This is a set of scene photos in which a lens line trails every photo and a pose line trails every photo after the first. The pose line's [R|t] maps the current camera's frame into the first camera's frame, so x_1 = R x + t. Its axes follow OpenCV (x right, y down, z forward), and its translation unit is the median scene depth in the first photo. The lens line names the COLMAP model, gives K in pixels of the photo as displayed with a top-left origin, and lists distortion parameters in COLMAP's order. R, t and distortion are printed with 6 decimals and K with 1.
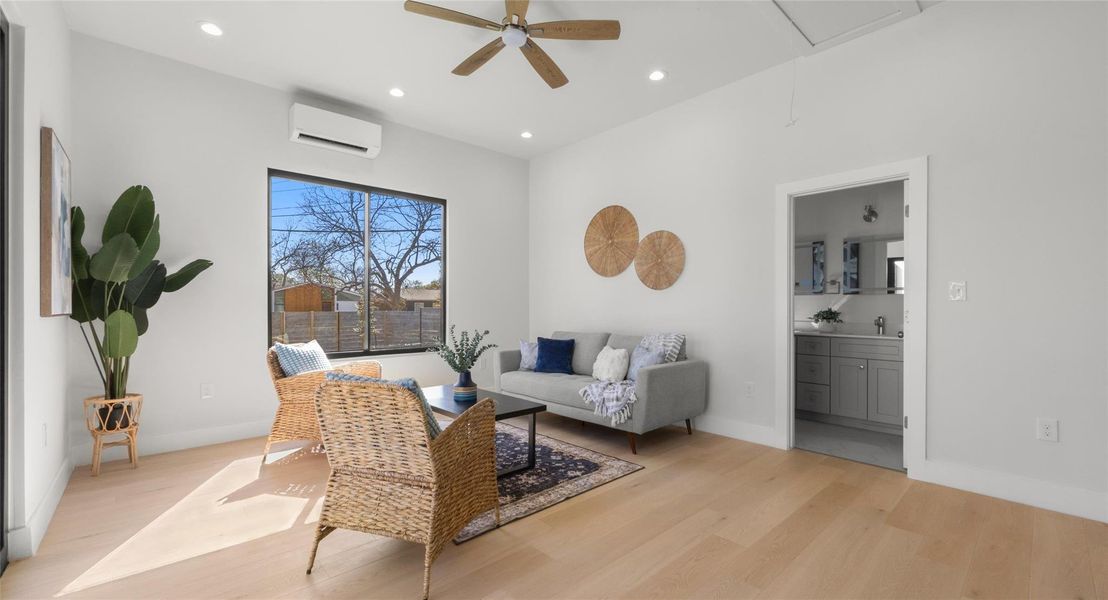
lens RADIAL K [[447.6, 0, 554.0], [0, 447.6, 300.0], [0, 0, 1]] dist [0.000838, 0.000051]
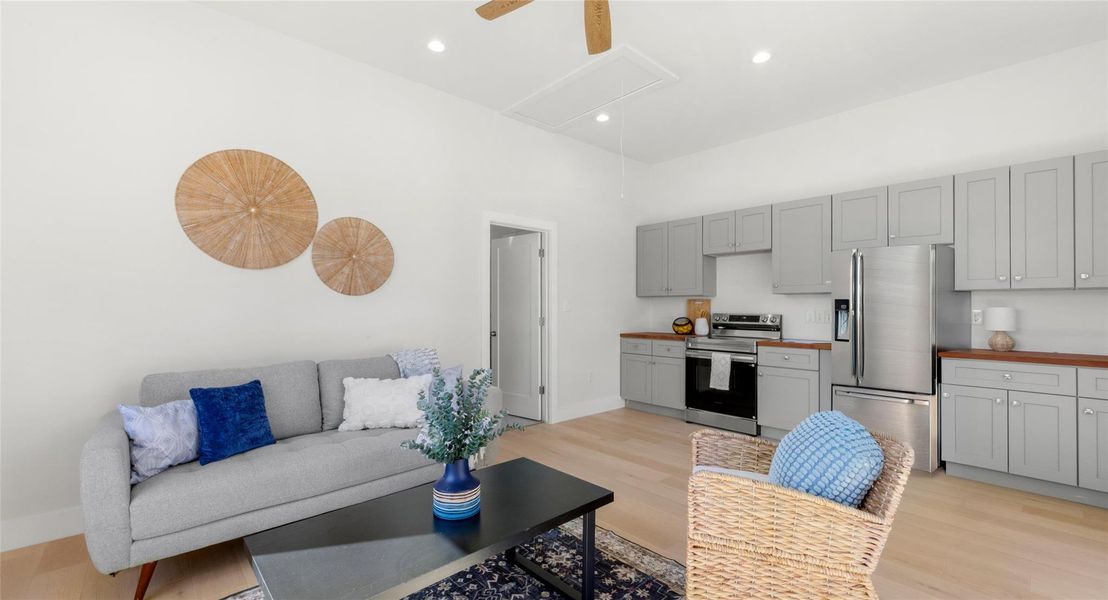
lens RADIAL K [[447.6, 0, 554.0], [0, 447.6, 300.0], [0, 0, 1]] dist [0.000838, 0.000051]
pose [[-0.002668, 0.018703, 0.999822, -0.565157], [-0.015876, 0.999698, -0.018743, -0.006218], [-0.999870, -0.015924, -0.002371, 0.717039]]
